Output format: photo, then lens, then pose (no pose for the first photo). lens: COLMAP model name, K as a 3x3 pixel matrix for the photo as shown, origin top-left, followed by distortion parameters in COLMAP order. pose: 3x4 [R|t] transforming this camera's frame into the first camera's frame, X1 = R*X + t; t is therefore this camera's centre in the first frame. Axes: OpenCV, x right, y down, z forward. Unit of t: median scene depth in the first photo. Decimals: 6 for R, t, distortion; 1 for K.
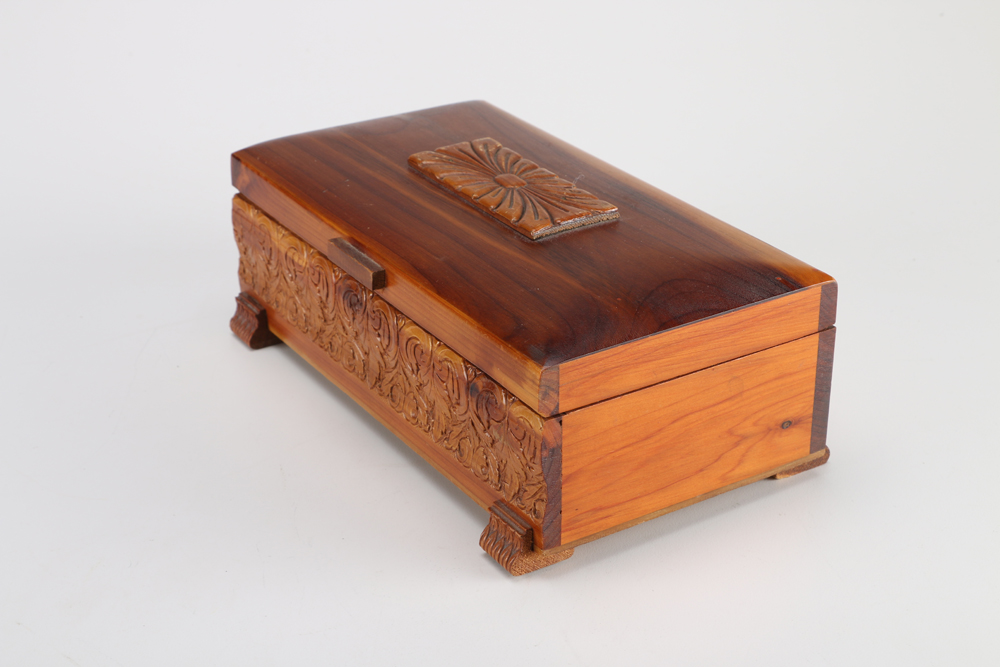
lens RADIAL K [[1709.7, 0, 500.0], [0, 1709.7, 333.5], [0, 0, 1]] dist [0.039933, 0.082600]
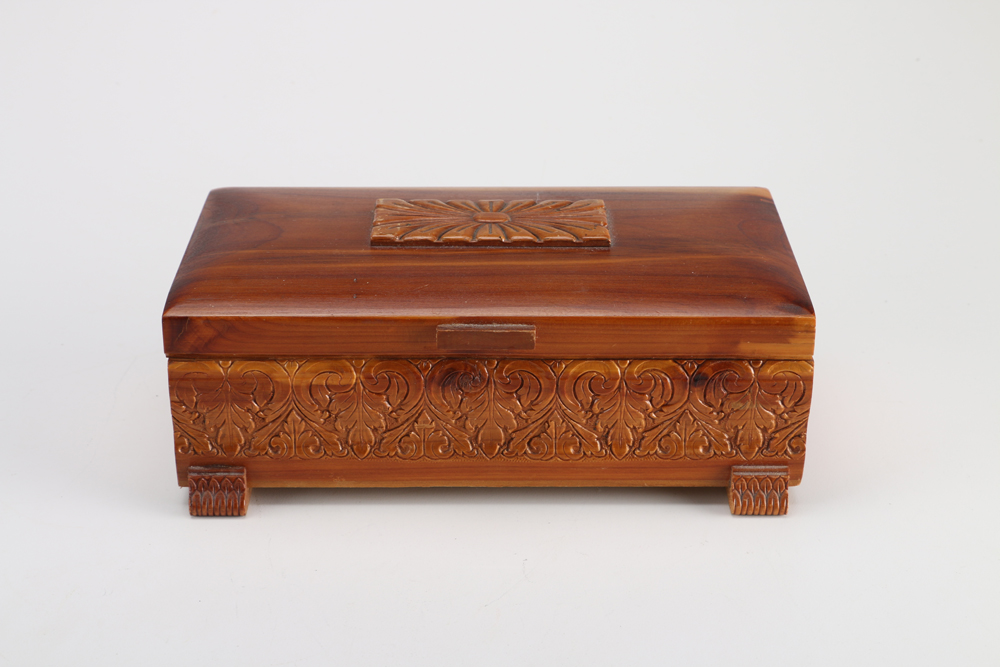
lens RADIAL K [[1709.7, 0, 500.0], [0, 1709.7, 333.5], [0, 0, 1]] dist [0.039933, 0.082600]
pose [[0.538539, -0.577993, 0.613107, -0.554668], [0.375546, 0.816017, 0.439410, -0.381084], [-0.754281, -0.006390, 0.656520, 0.516298]]
